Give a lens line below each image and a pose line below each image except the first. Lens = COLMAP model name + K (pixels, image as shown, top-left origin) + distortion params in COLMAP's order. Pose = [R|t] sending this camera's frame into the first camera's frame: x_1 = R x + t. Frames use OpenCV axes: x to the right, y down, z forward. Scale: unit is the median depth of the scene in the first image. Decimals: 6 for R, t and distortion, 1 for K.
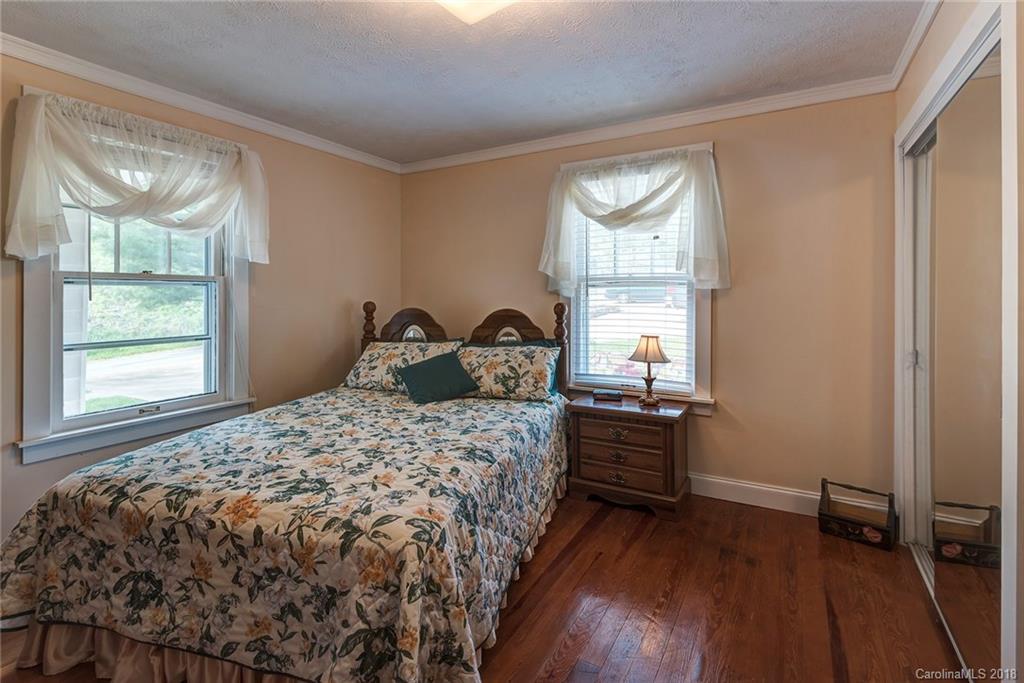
lens RADIAL K [[470.6, 0, 479.0], [0, 470.6, 300.7], [0, 0, 1]] dist [0.013732, -0.009576]
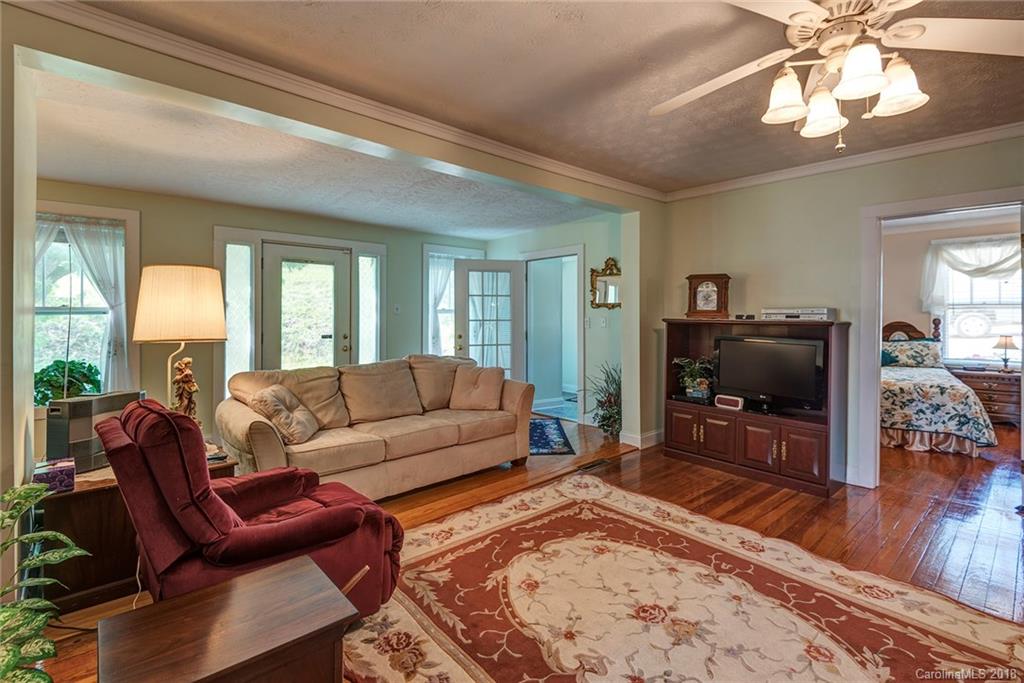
lens RADIAL K [[470.6, 0, 499.5], [0, 470.6, 313.0], [0, 0, 1]] dist [0.013732, -0.009576]
pose [[0.962738, 0.003158, -0.270419, -1.046491], [-0.006053, 0.999933, -0.009871, 0.013942], [0.270370, 0.011140, 0.962692, -1.320134]]
